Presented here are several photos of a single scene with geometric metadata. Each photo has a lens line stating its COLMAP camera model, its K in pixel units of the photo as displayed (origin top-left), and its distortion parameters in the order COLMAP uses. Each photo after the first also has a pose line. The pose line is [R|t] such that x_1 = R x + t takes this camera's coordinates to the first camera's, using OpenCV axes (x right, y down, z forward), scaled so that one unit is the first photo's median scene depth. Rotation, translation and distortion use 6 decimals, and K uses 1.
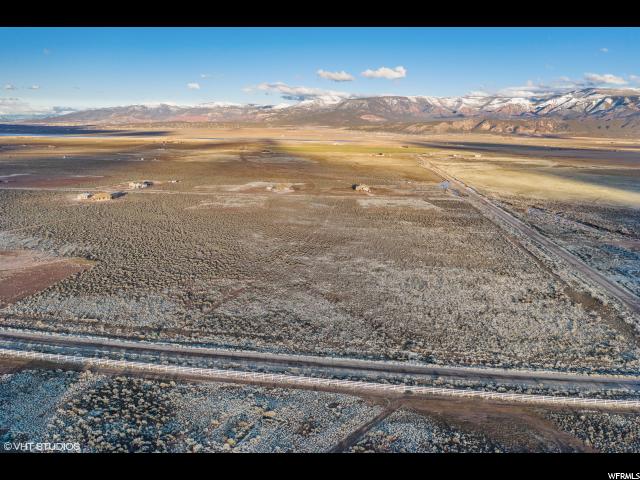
lens RADIAL K [[499.4, 0, 320.0], [0, 499.4, 240.0], [0, 0, 1]] dist [-0.016401, -0.000513]
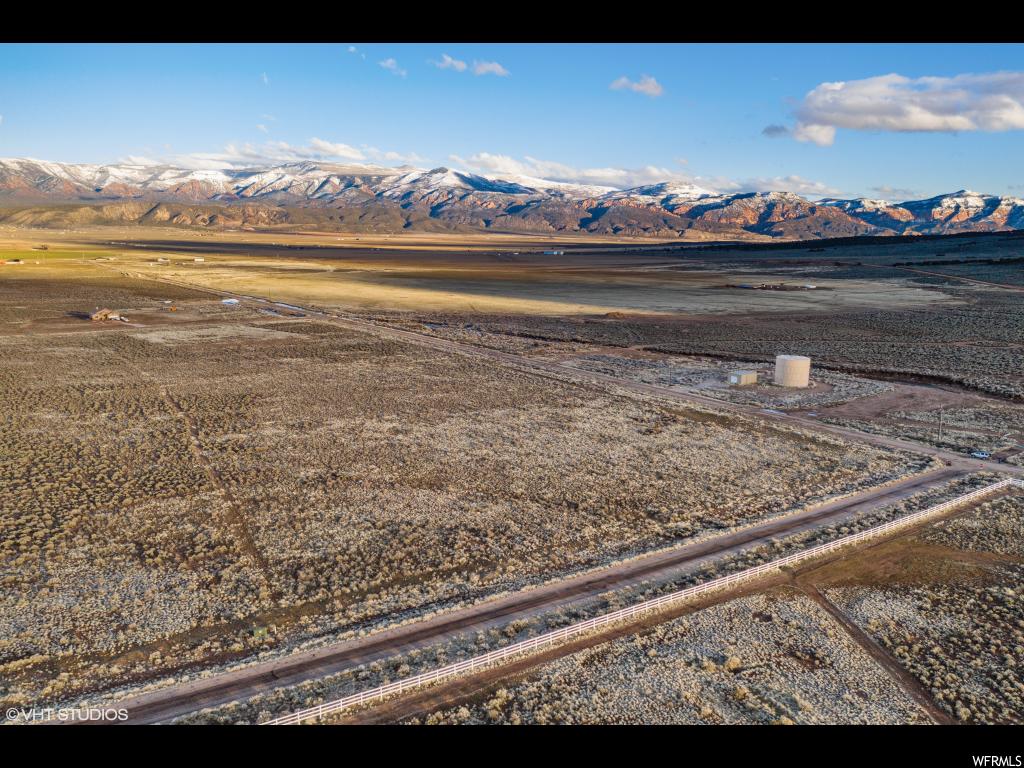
lens RADIAL K [[799.1, 0, 512.0], [0, 799.1, 384.0], [0, 0, 1]] dist [-0.016401, -0.000513]
pose [[0.742571, -0.122339, 0.658499, -0.193852], [0.133527, 0.990481, 0.033441, -0.003619], [-0.656322, 0.063095, 0.751838, 0.114808]]
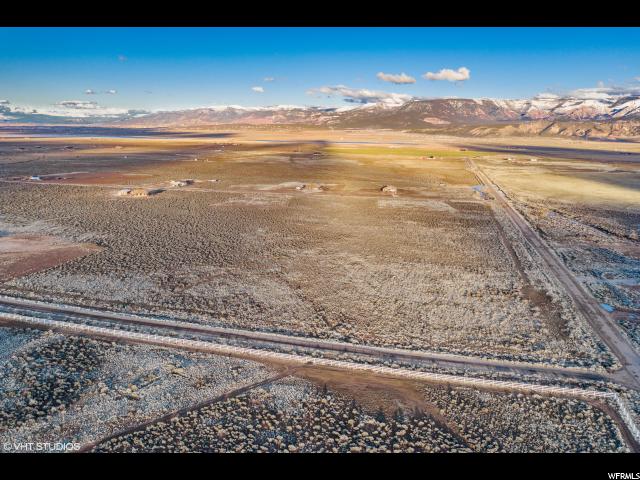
lens RADIAL K [[499.4, 0, 320.0], [0, 499.4, 240.0], [0, 0, 1]] dist [-0.016401, -0.000513]
pose [[0.992333, 0.028535, -0.120252, 0.086503], [-0.029154, 0.999569, -0.003391, 0.007965], [0.120103, 0.006871, 0.992738, -0.031792]]
